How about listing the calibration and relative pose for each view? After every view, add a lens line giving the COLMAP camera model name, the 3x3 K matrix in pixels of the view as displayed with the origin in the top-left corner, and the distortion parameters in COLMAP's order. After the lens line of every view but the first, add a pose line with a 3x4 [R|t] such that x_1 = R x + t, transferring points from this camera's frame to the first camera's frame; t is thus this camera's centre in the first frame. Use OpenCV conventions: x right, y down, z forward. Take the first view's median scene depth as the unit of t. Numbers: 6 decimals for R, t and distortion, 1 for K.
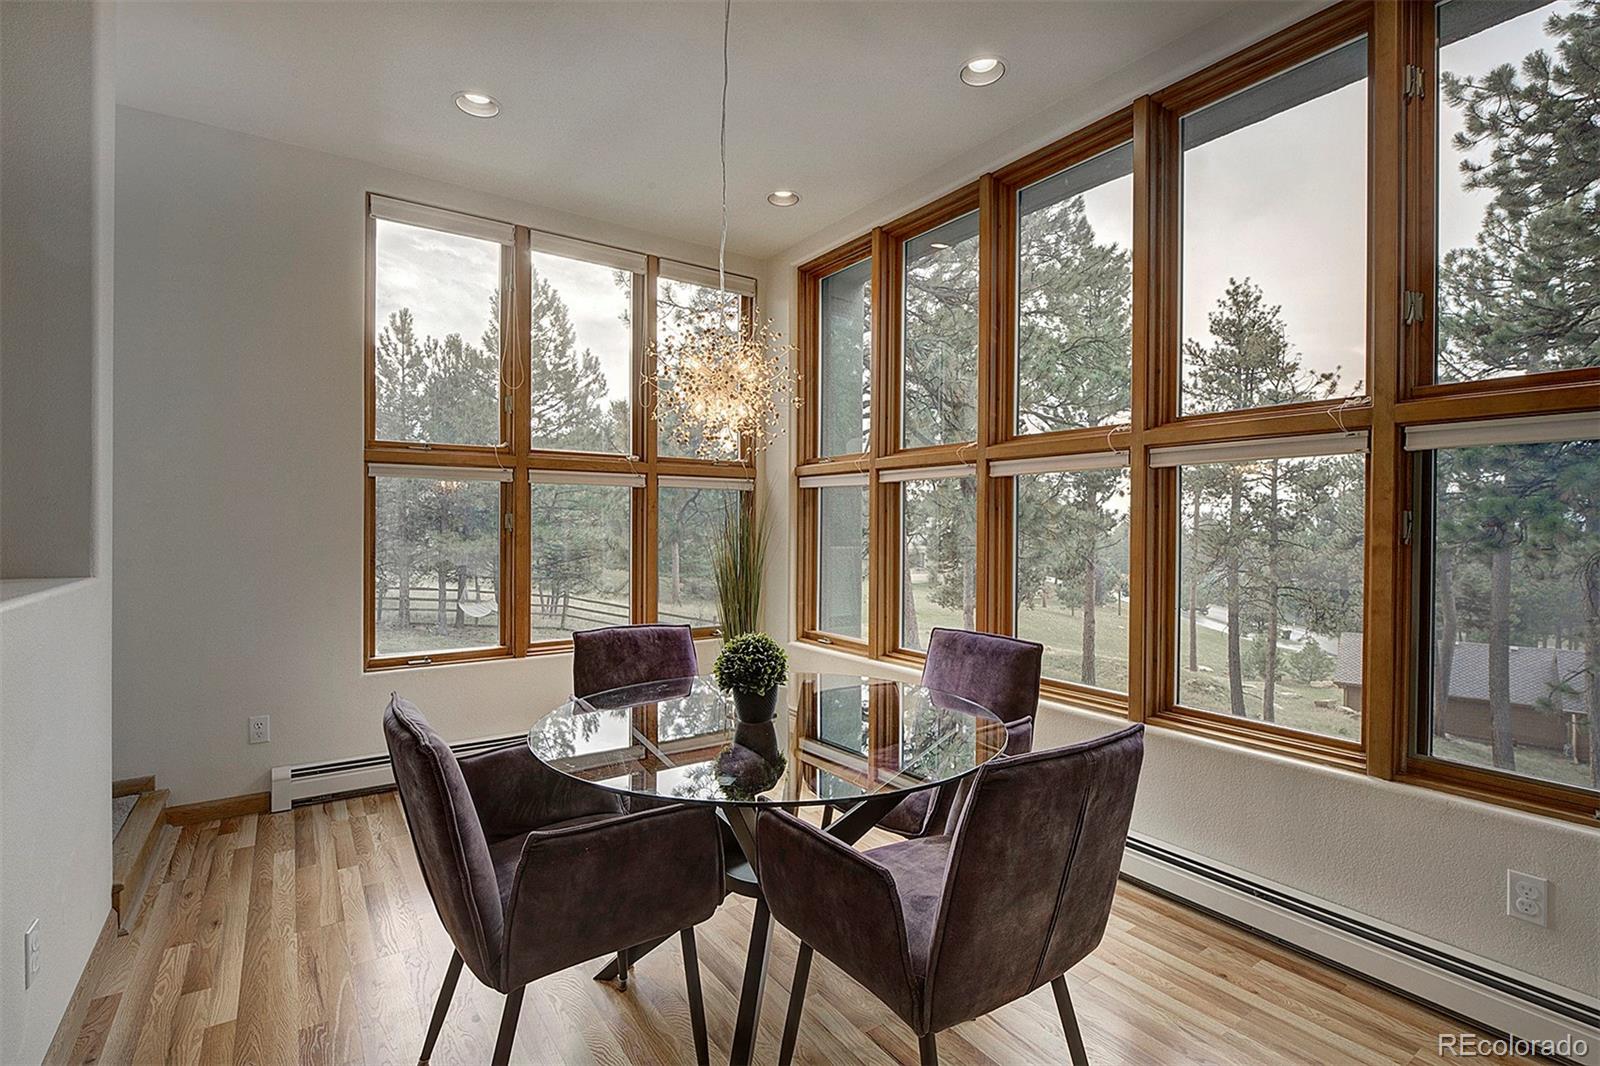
lens RADIAL K [[734.3, 0, 799.7], [0, 734.3, 529.5], [0, 0, 1]] dist [-0.002118, -0.000297]
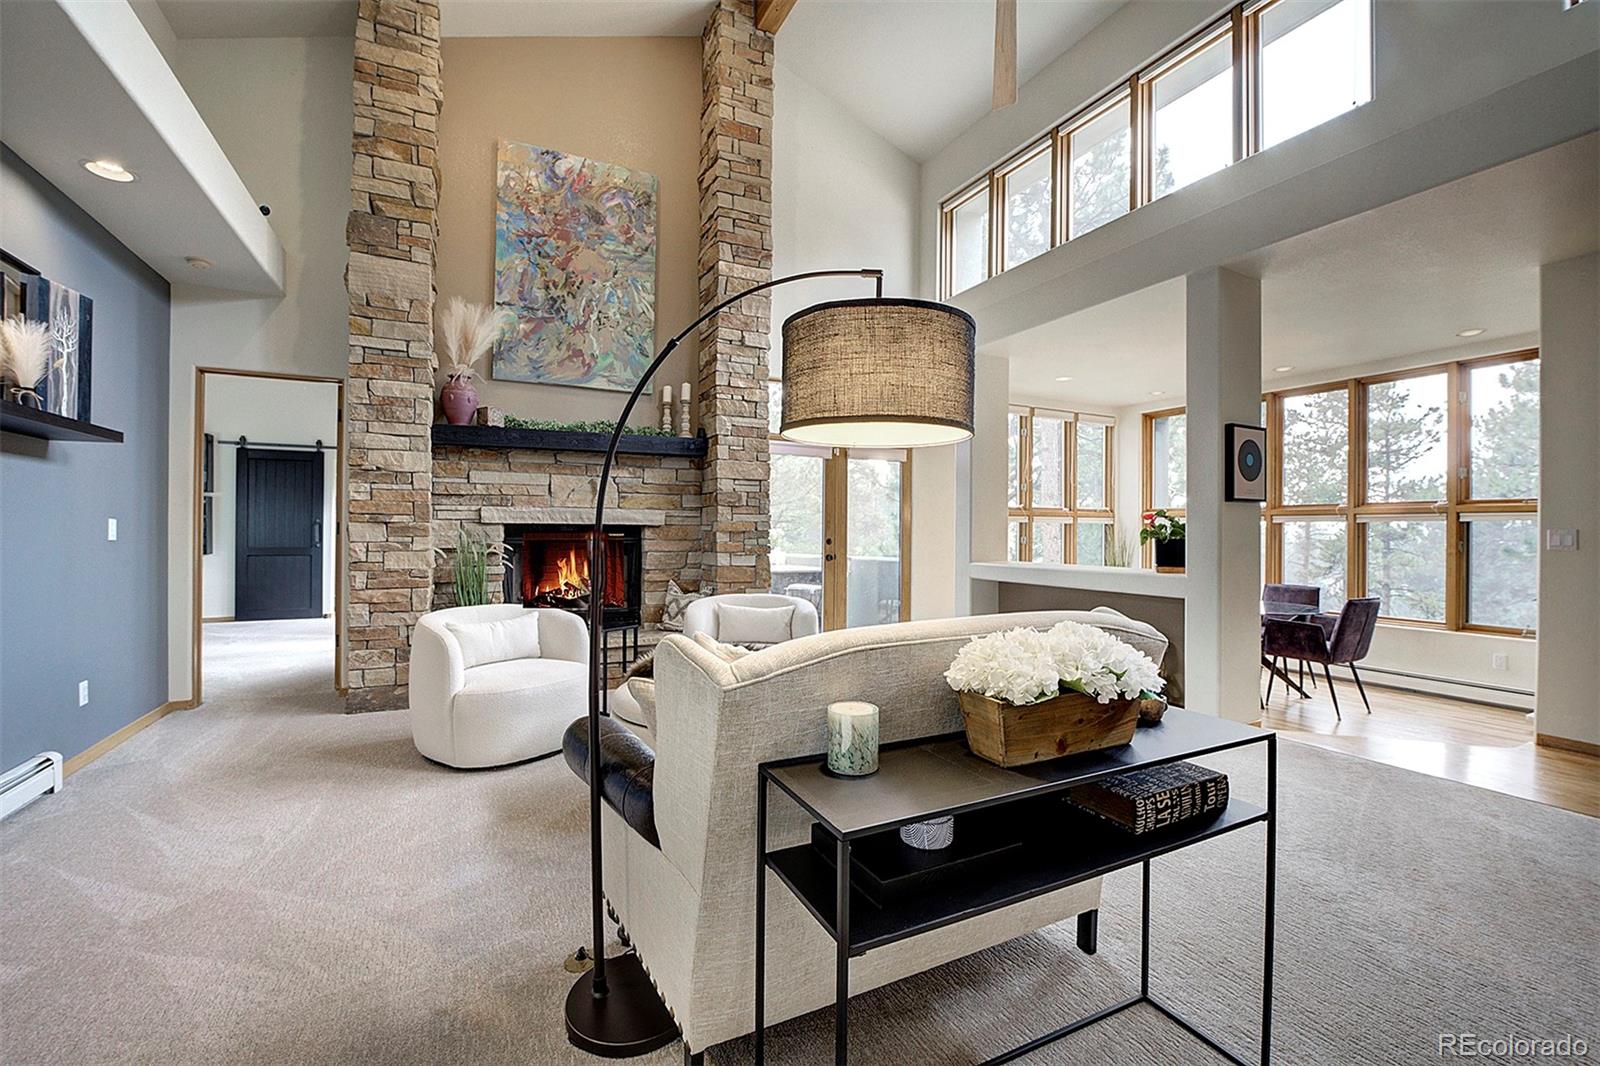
lens RADIAL K [[668.7, 0, 785.7], [0, 668.7, 529.3], [0, 0, 1]] dist [-0.018266, 0.000101]
pose [[0.987332, 0.001048, -0.158665, -0.719938], [-0.002573, 0.999952, -0.009404, -0.020552], [0.158648, 0.009693, 0.987288, -1.020157]]
